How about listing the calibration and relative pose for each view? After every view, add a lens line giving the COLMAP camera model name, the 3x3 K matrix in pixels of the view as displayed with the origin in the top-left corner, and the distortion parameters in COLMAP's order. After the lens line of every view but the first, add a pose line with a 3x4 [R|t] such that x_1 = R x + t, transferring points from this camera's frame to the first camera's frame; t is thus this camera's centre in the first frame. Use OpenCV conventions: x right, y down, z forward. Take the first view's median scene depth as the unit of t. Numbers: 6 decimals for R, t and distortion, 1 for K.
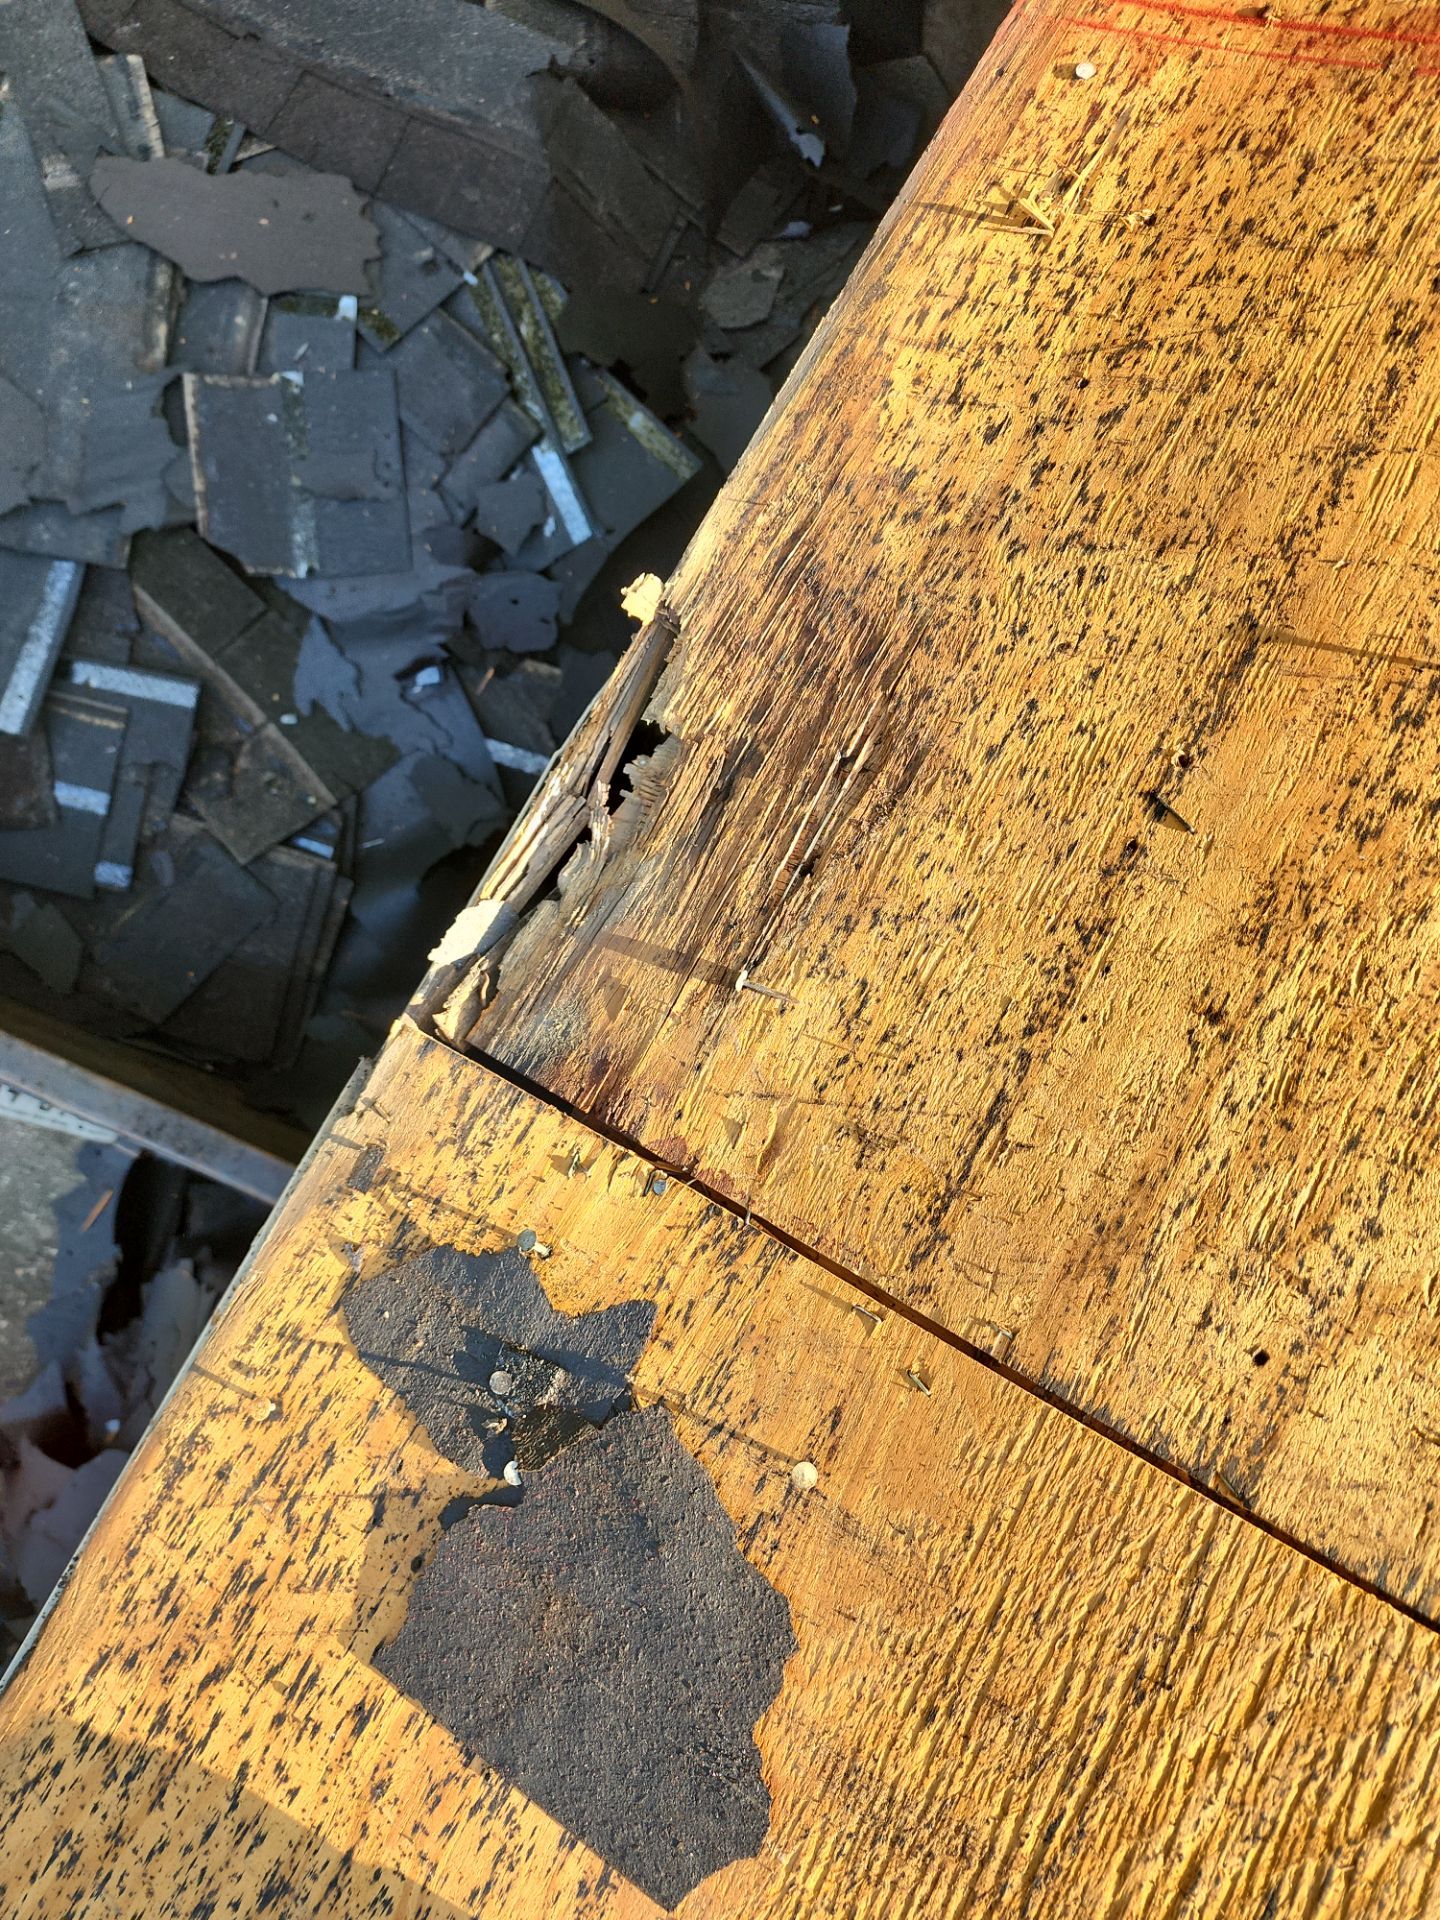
lens RADIAL K [[1270.3, 0, 732.5], [0, 1270.3, 951.0], [0, 0, 1]] dist [0.059726, -0.055217]
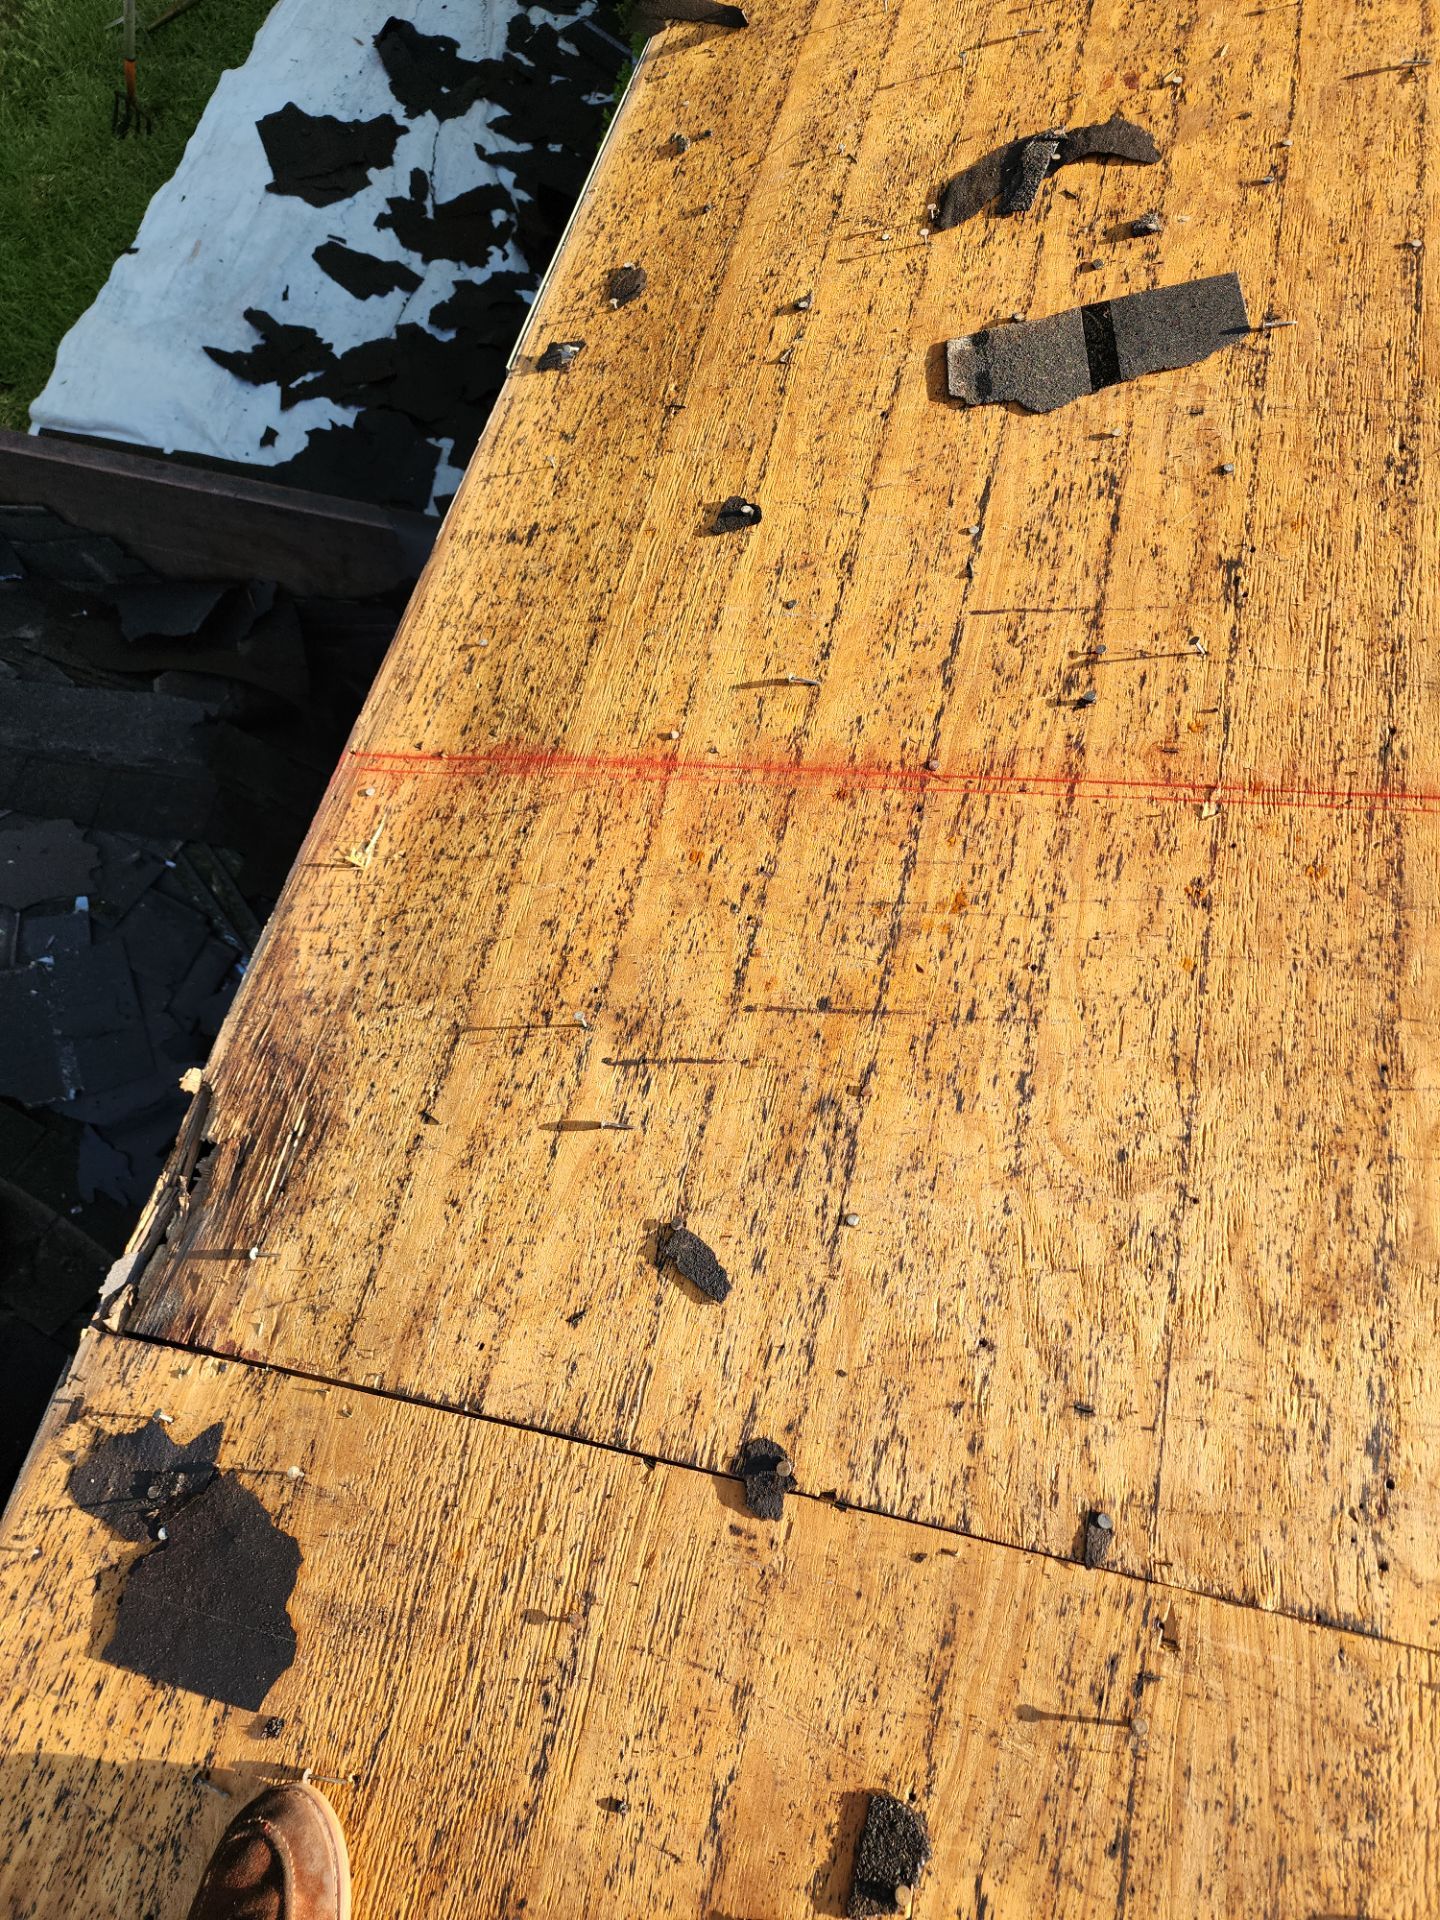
lens RADIAL K [[1270.3, 0, 732.5], [0, 1270.3, 951.0], [0, 0, 1]] dist [0.059726, -0.055217]
pose [[0.961678, -0.240029, 0.132518, 0.580453], [0.267748, 0.926222, -0.265376, 0.321054], [-0.059044, 0.290687, 0.954995, -1.113612]]
